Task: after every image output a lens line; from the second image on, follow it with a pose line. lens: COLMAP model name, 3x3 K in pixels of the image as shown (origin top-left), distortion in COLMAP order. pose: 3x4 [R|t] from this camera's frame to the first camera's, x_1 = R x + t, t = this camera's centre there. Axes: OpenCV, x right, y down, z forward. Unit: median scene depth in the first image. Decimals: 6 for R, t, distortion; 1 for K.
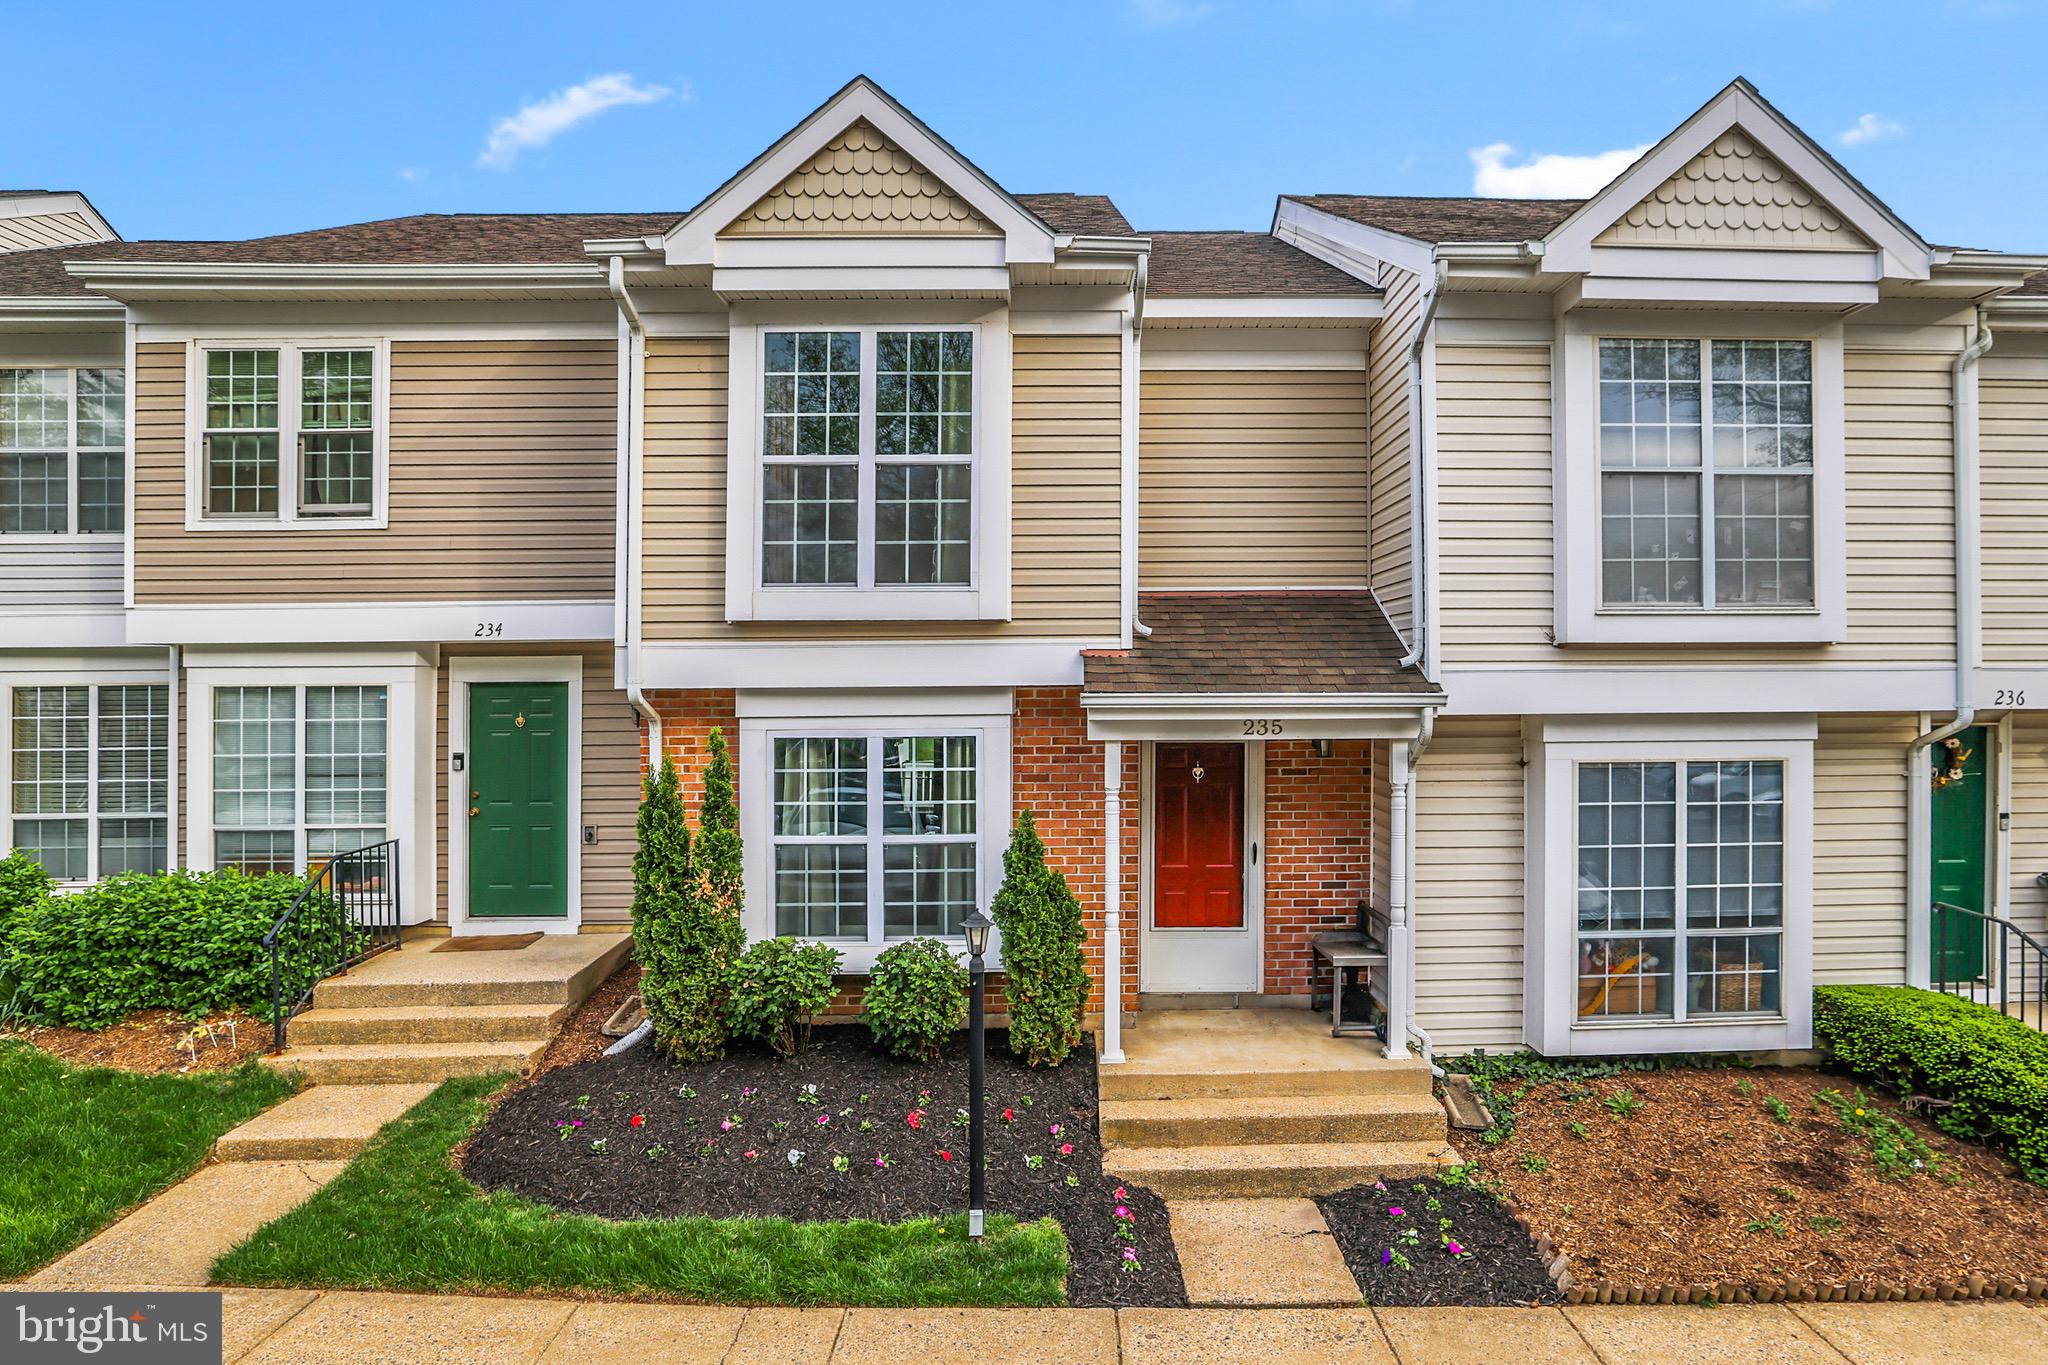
lens RADIAL K [[917.6, 0, 1023.8], [0, 917.6, 648.6], [0, 0, 1]] dist [-0.028541, 0.006686]
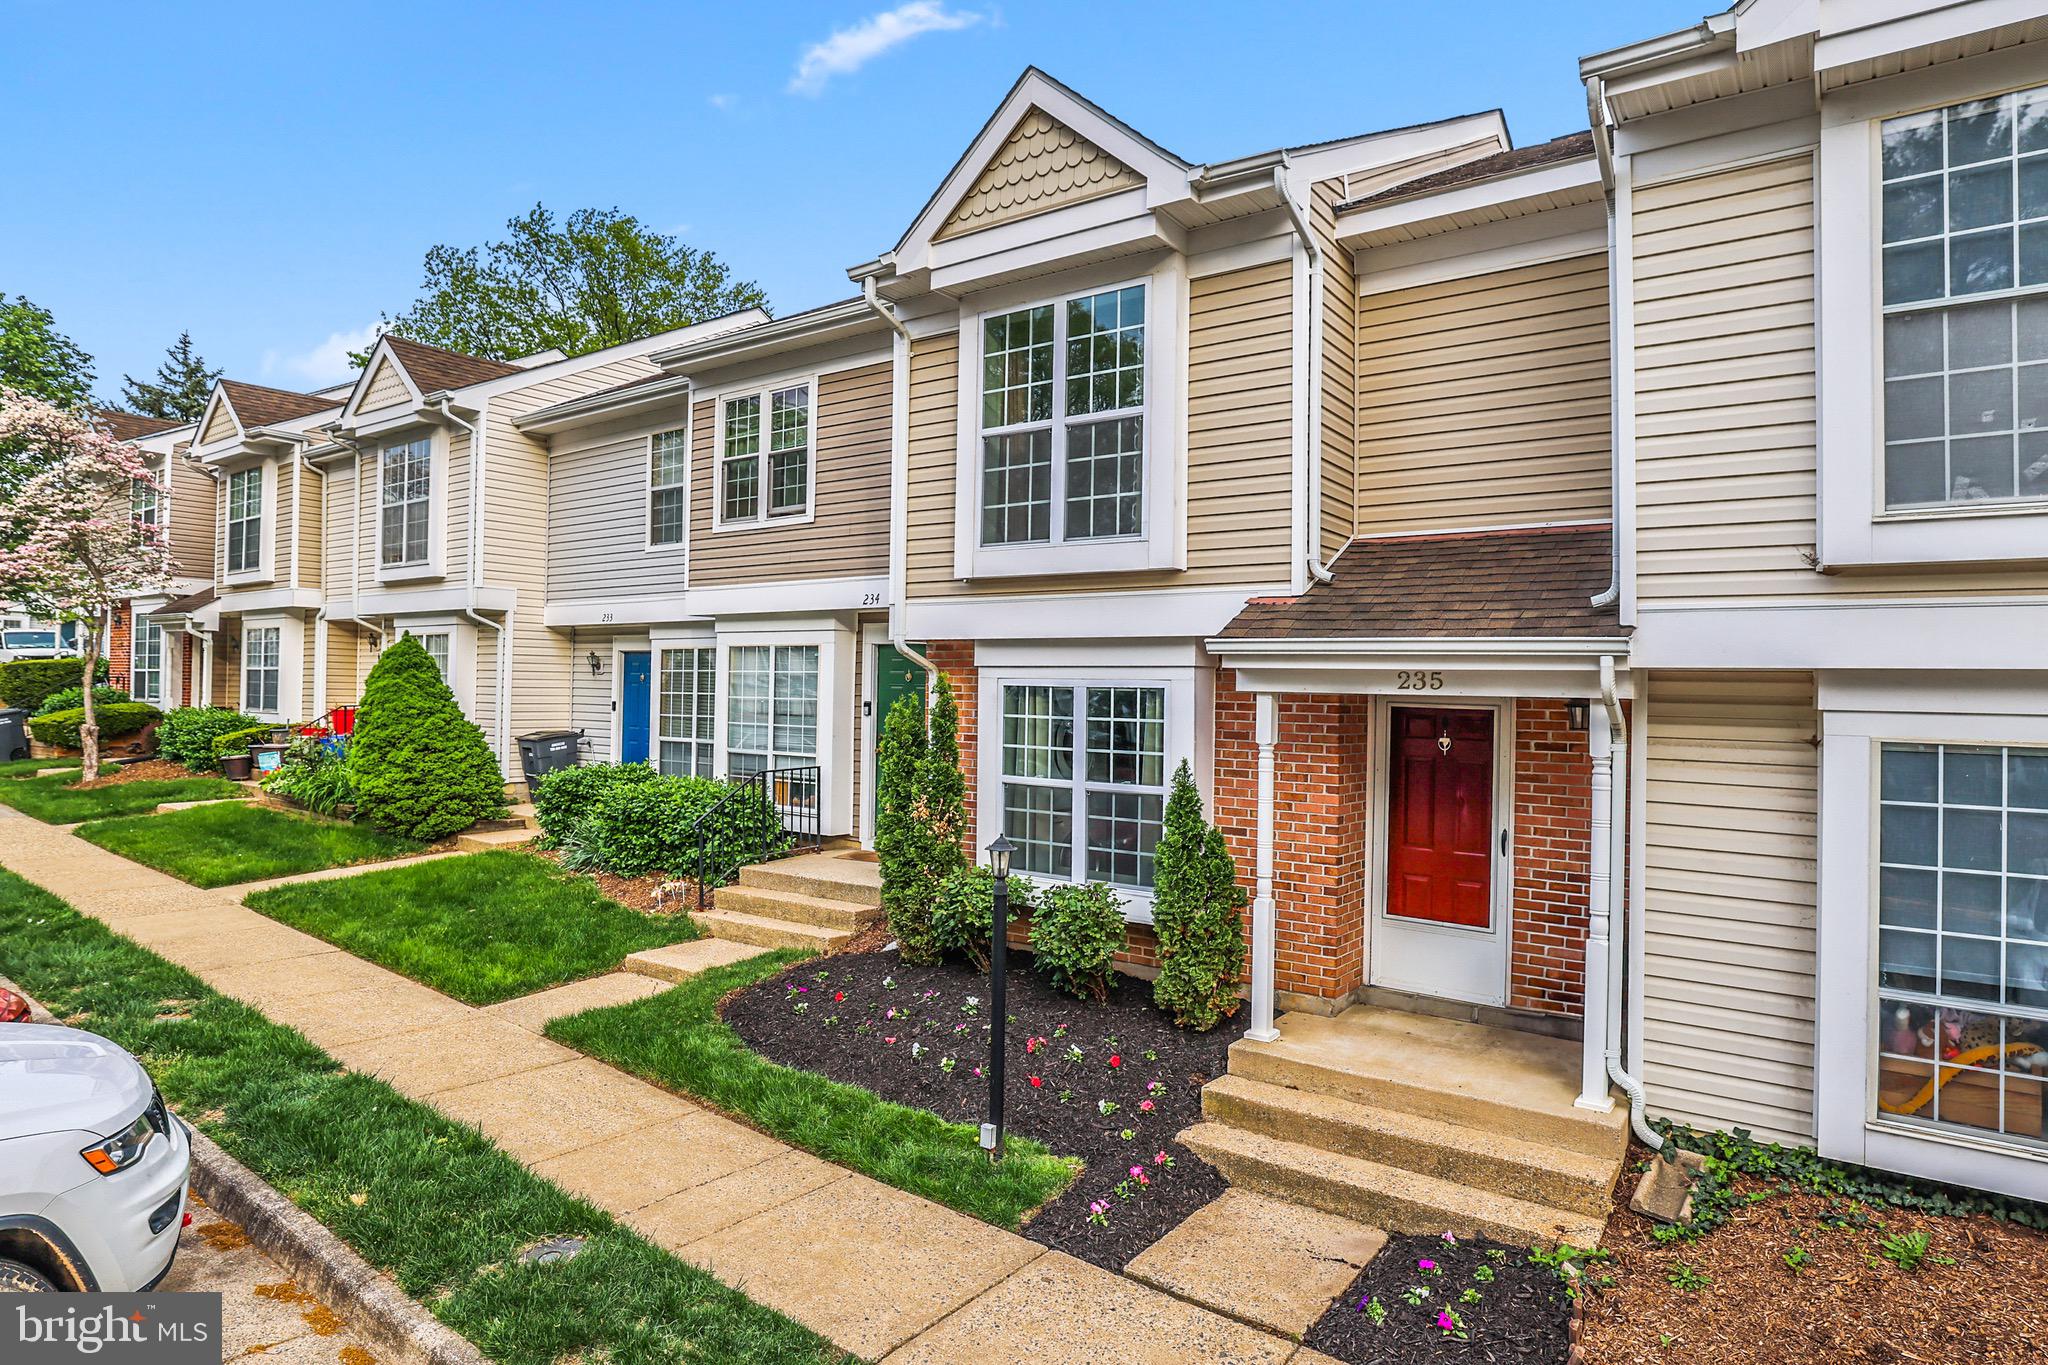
lens RADIAL K [[896.0, 0, 1024.9], [0, 896.0, 619.1], [0, 0, 1]] dist [-0.039368, 0.013564]
pose [[0.871348, -0.004326, -0.490646, 0.302451], [-0.002691, 0.999904, -0.013596, 0.035531], [0.490658, 0.013167, 0.871253, 0.083842]]
